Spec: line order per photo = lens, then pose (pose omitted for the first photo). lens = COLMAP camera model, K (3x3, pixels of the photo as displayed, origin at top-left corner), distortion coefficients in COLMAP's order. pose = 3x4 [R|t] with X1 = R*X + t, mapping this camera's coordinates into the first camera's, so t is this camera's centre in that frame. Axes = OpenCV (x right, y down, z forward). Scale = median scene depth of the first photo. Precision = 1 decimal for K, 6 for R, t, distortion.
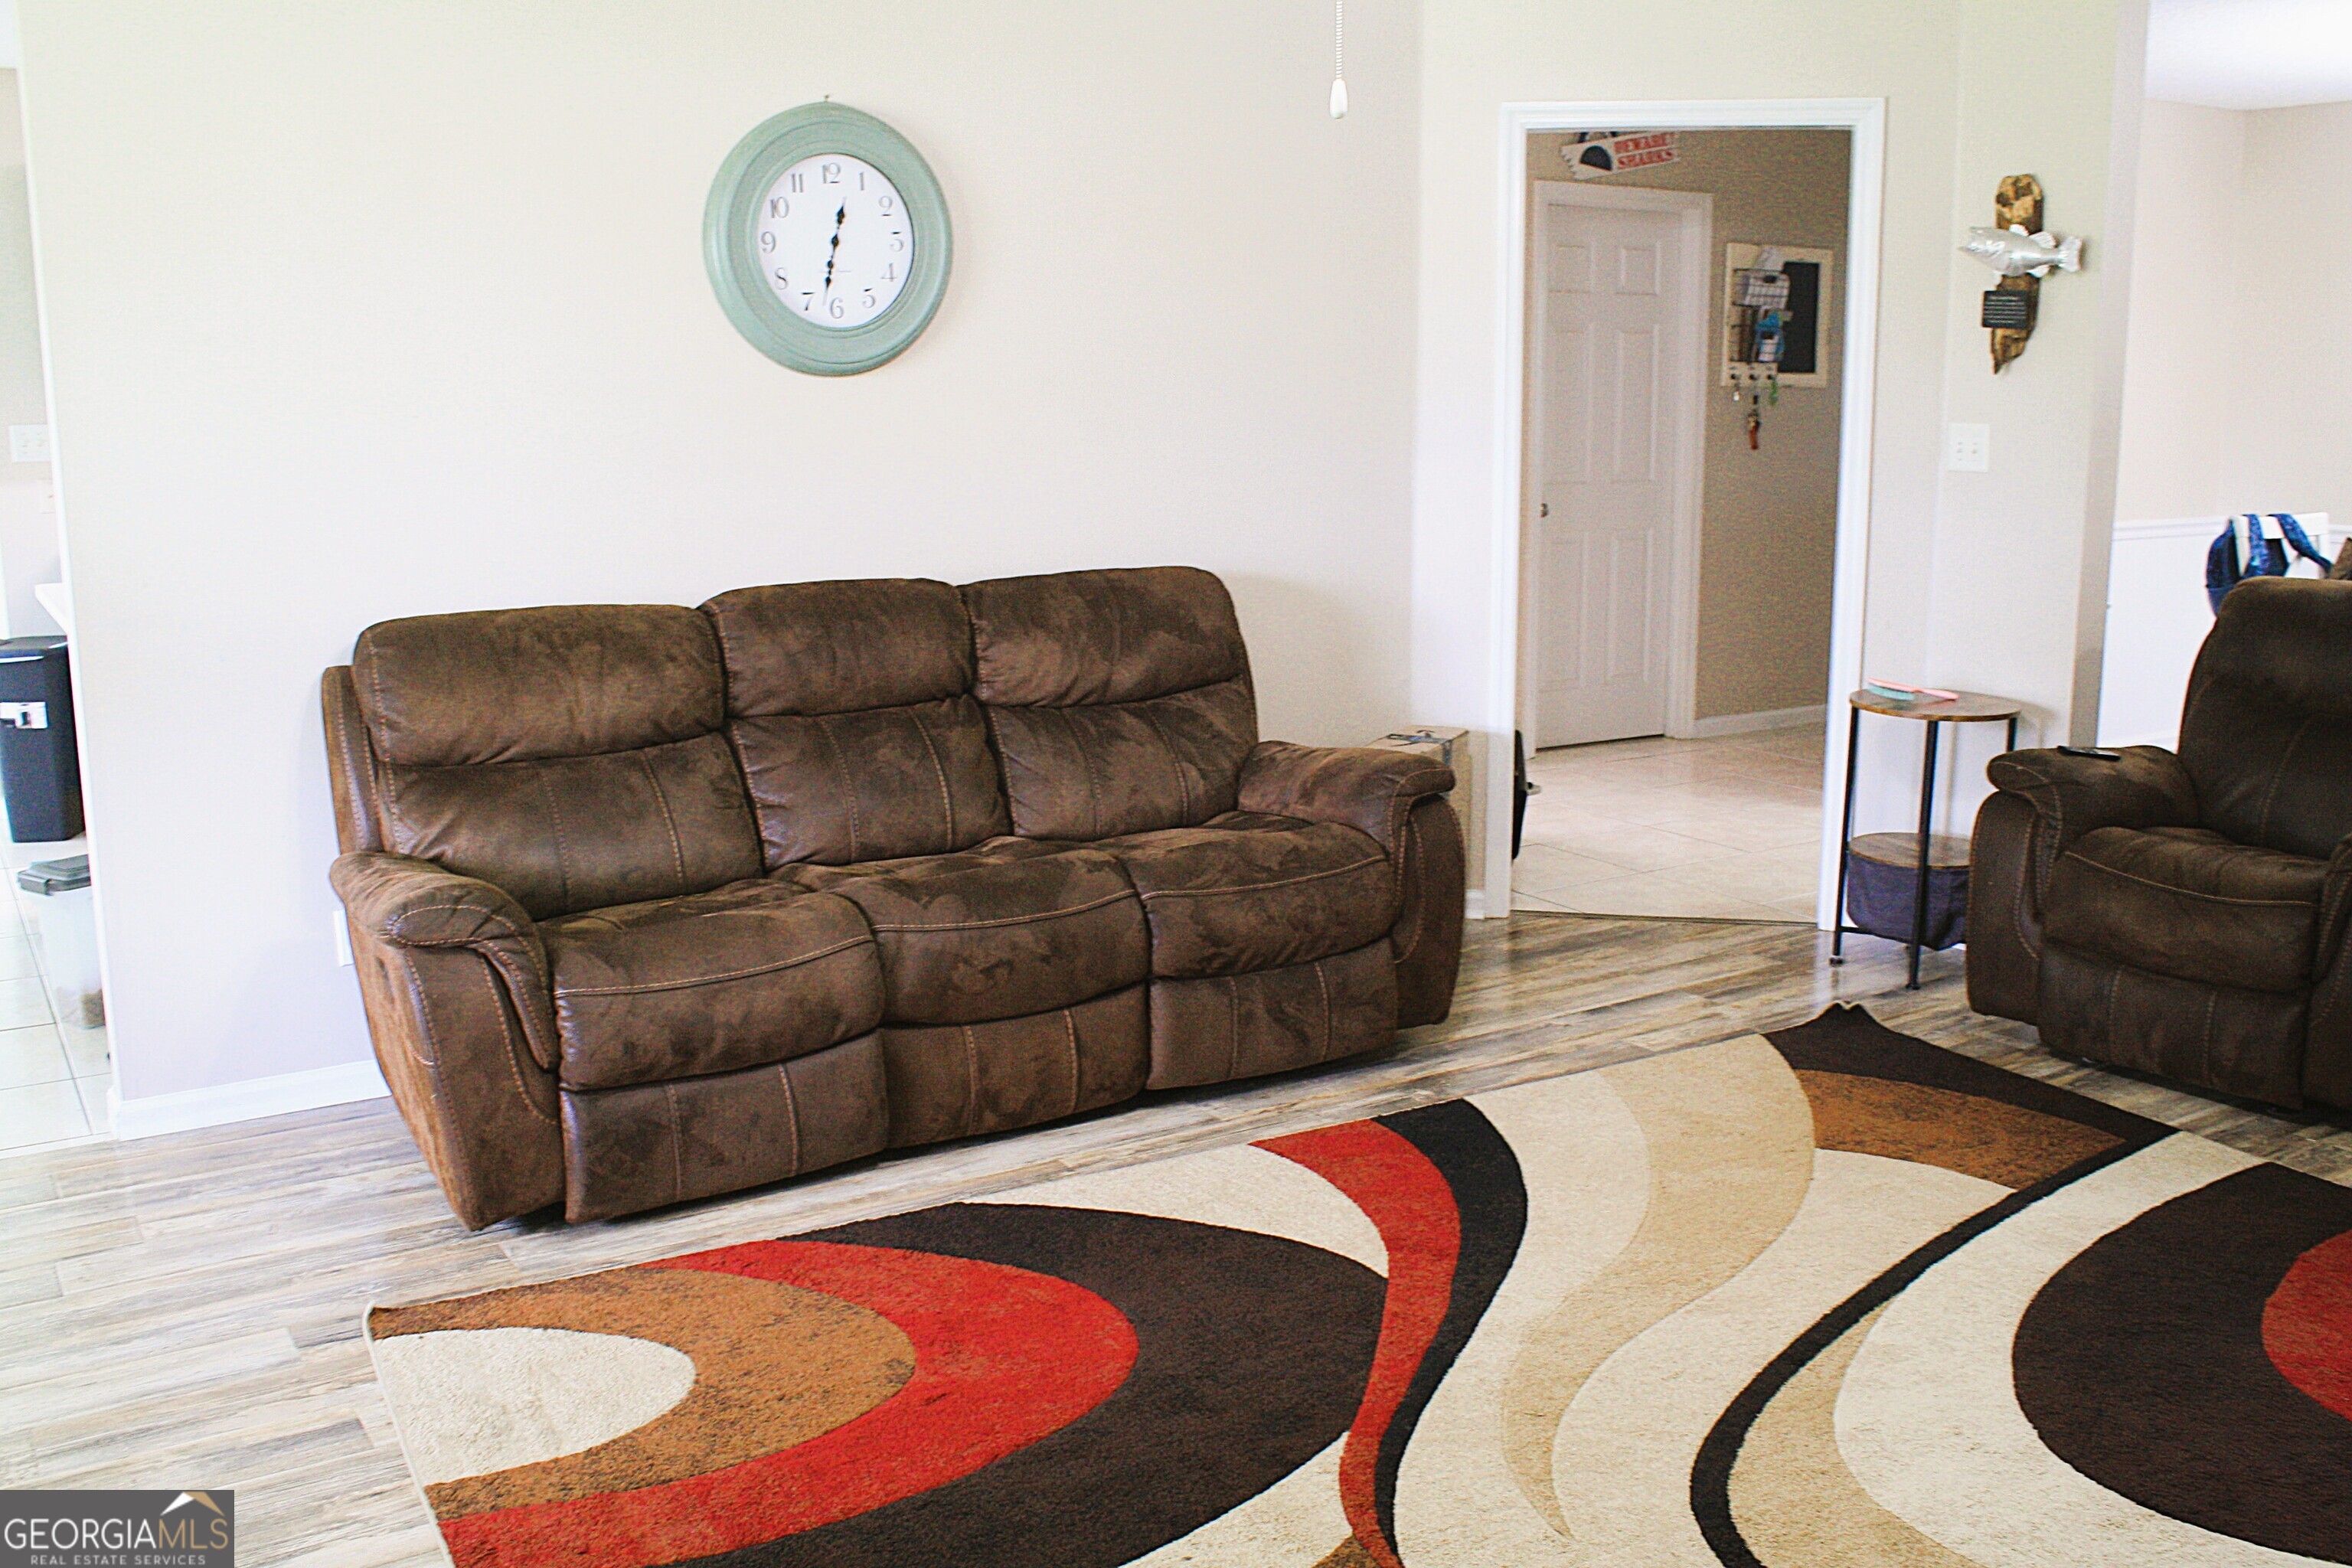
lens RADIAL K [[2188.3, 0, 1174.6], [0, 2188.3, 735.3], [0, 0, 1]] dist [-0.170229, 0.160406]
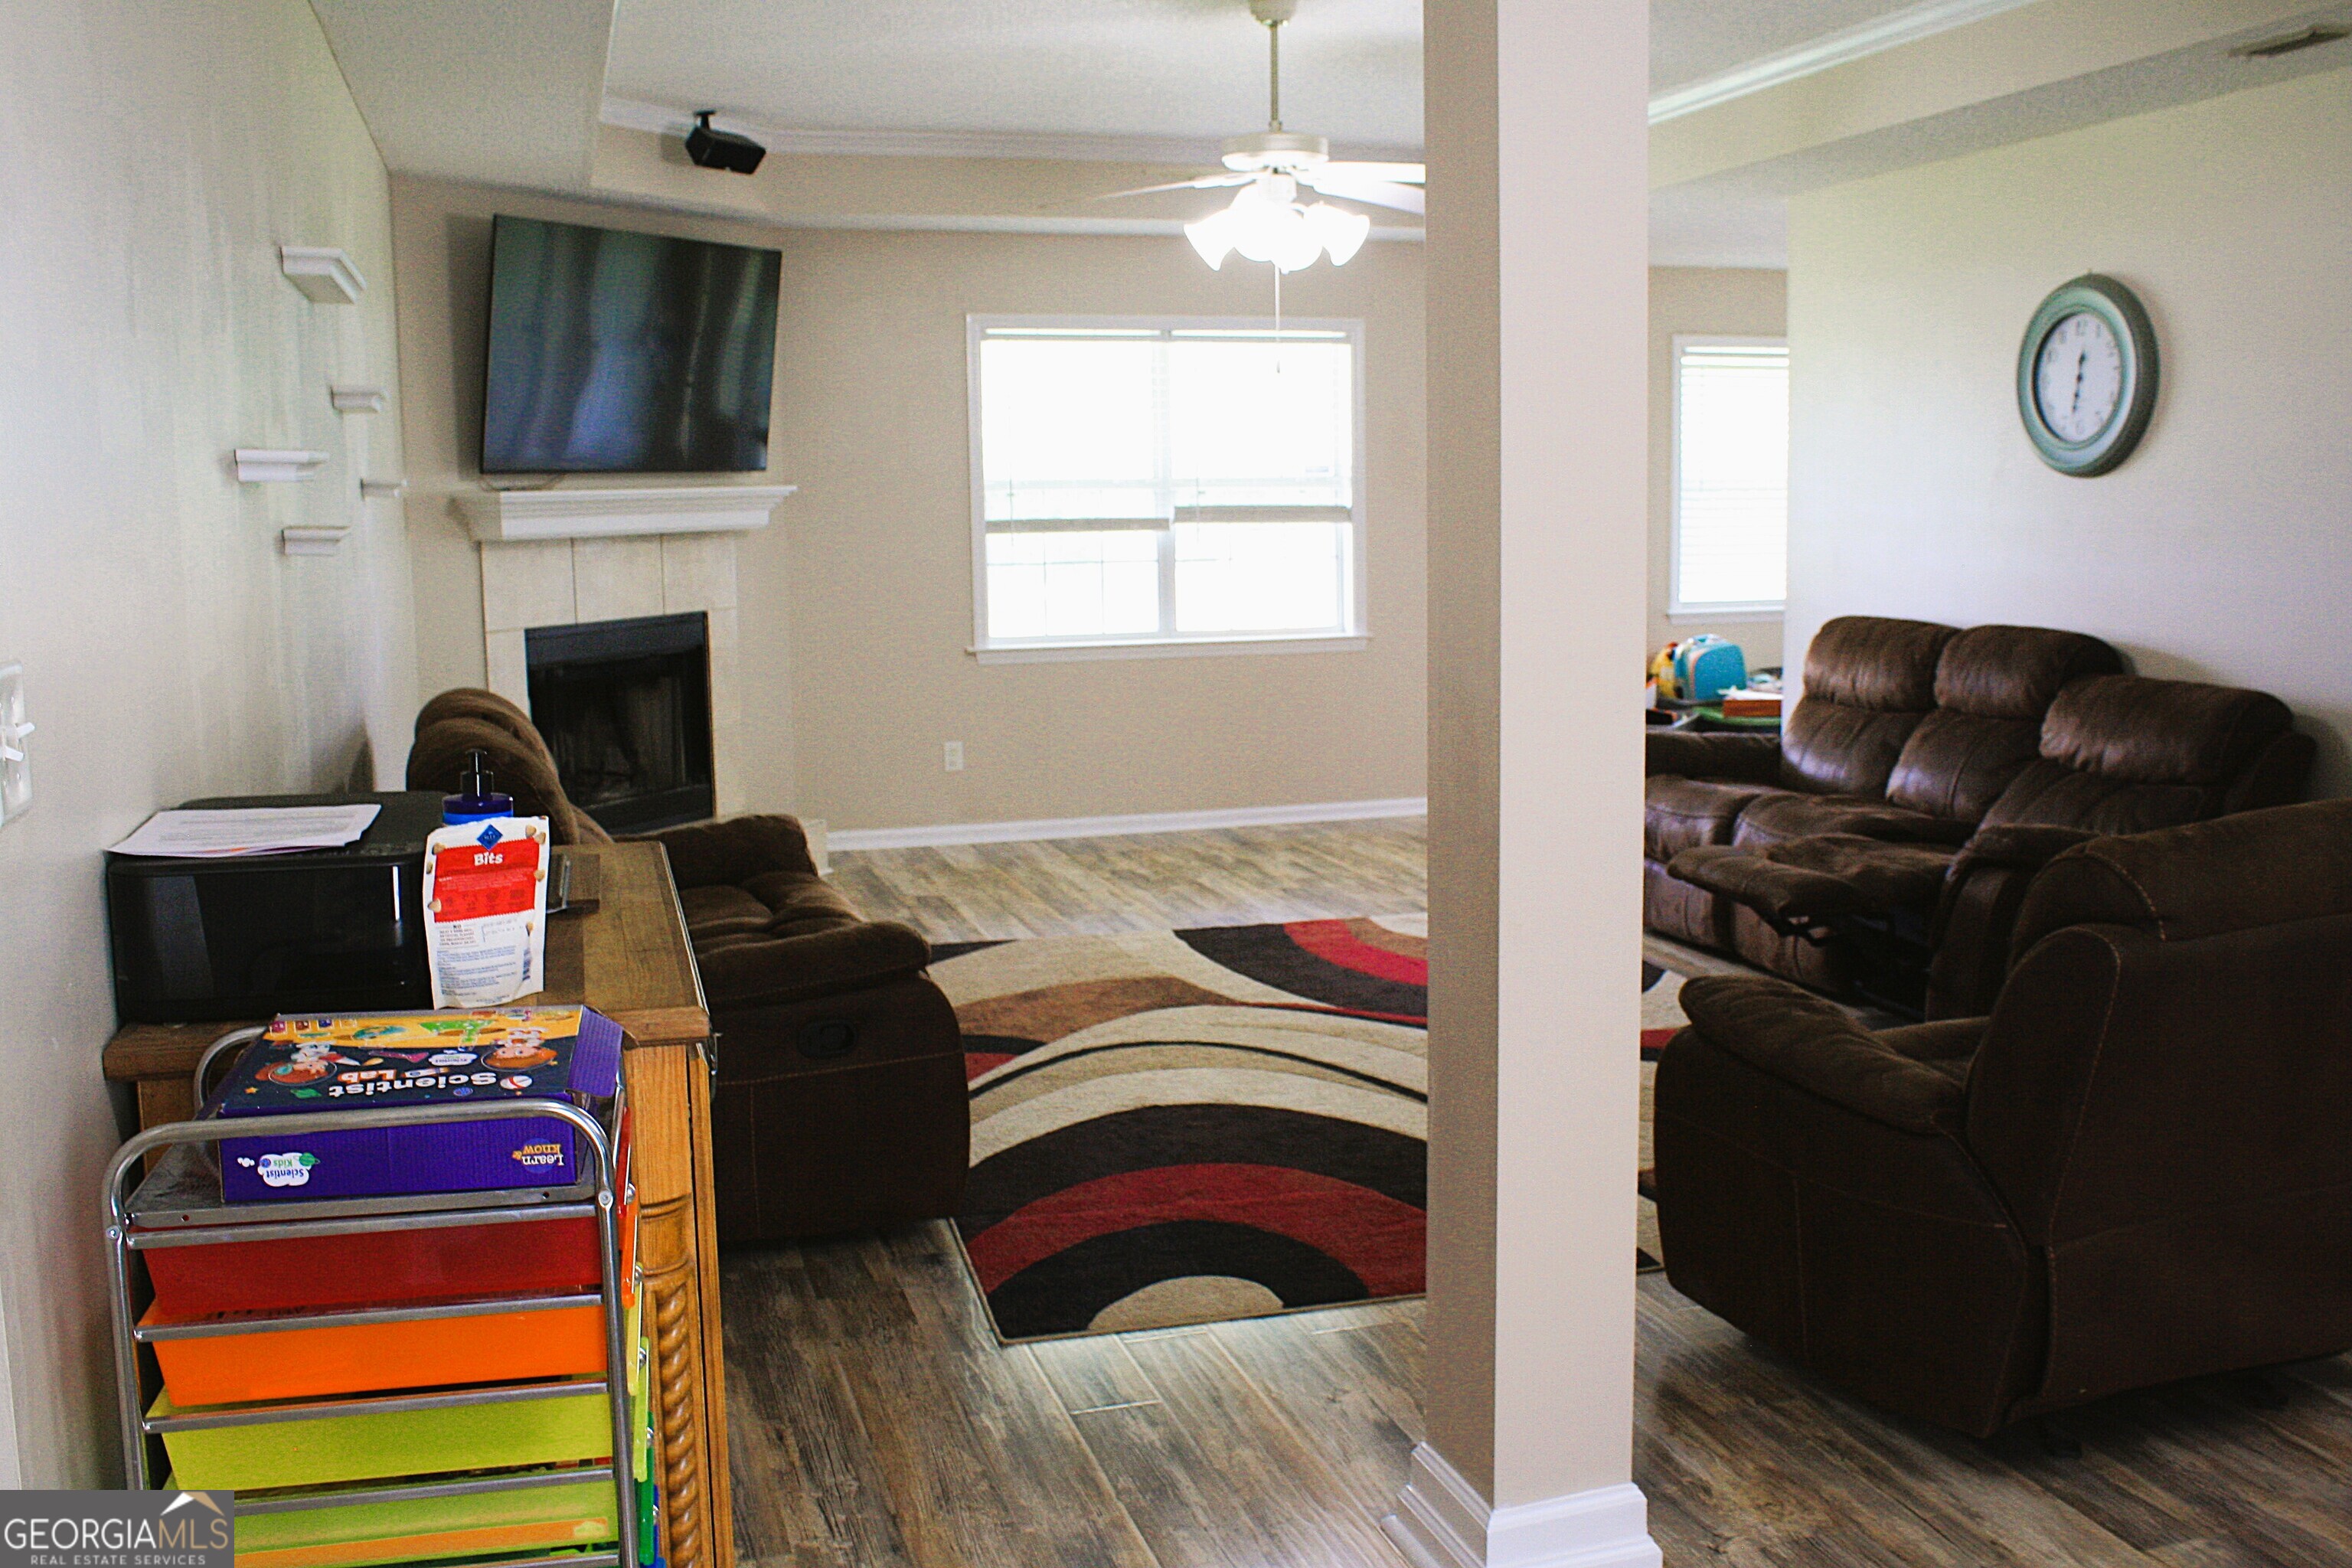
lens RADIAL K [[1997.6, 0, 1183.9], [0, 1997.6, 775.6], [0, 0, 1]] dist [-0.171538, 0.165658]
pose [[-0.255269, 0.142873, -0.956256, 1.185738], [-0.151304, 0.970934, 0.185456, -0.128235], [0.954958, 0.192027, -0.226232, 0.795760]]
